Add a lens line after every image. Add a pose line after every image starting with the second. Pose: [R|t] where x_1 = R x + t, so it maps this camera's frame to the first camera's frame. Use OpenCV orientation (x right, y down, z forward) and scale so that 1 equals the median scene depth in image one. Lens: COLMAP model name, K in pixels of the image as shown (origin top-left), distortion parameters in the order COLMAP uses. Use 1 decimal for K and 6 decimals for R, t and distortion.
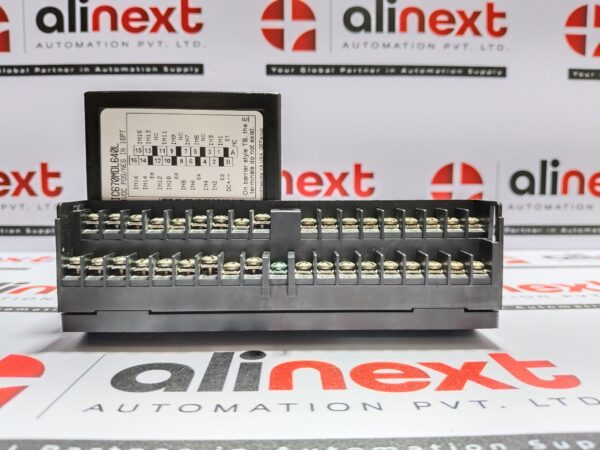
lens RADIAL K [[469.5, 0, 300.0], [0, 469.5, 225.0], [0, 0, 1]] dist [-0.002008, -0.079681]
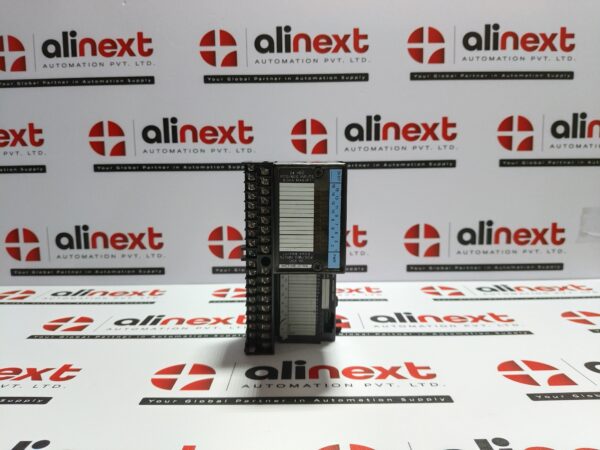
lens RADIAL K [[452.0, 0, 300.0], [0, 452.0, 225.0], [0, 0, 1]] dist [0.109086, -0.308579]
pose [[0.999456, -0.009237, -0.031662, -0.010193], [0.010396, 0.999274, 0.036649, -0.194415], [0.031301, -0.036958, 0.998826, -0.490236]]
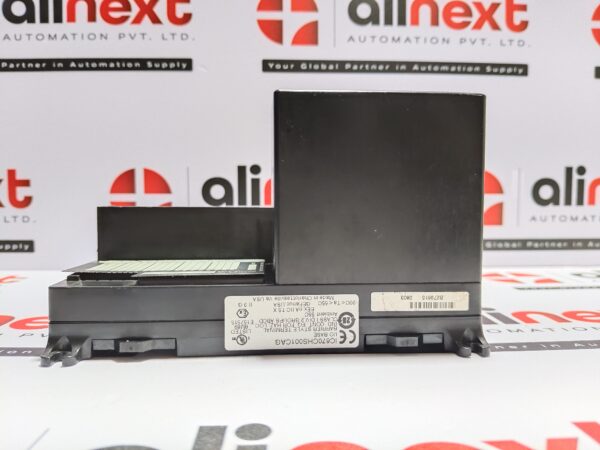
lens RADIAL K [[469.5, 0, 300.0], [0, 469.5, 225.0], [0, 0, 1]] dist [-0.002008, -0.079681]
pose [[0.999849, -0.001169, 0.017319, -0.016539], [0.001516, 0.999798, -0.020053, -0.009691], [-0.017292, 0.020076, 0.999649, 0.112623]]
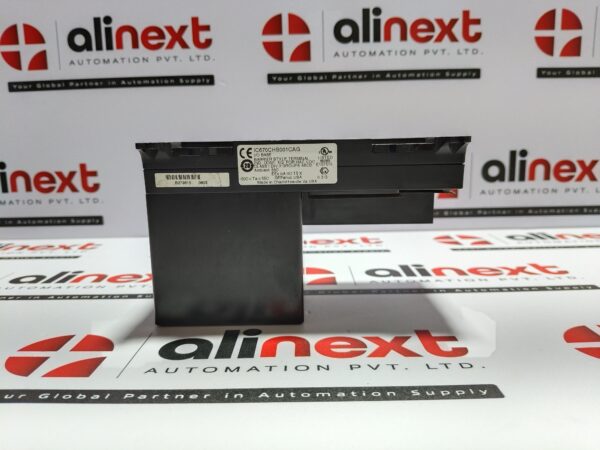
lens RADIAL K [[460.8, 0, 300.0], [0, 460.8, 225.0], [0, 0, 1]] dist [0.051918, -0.168828]
pose [[0.999126, -0.016918, -0.038226, 0.044820], [0.020375, 0.995557, 0.091929, -0.076293], [0.036501, -0.092627, 0.995032, -0.164803]]
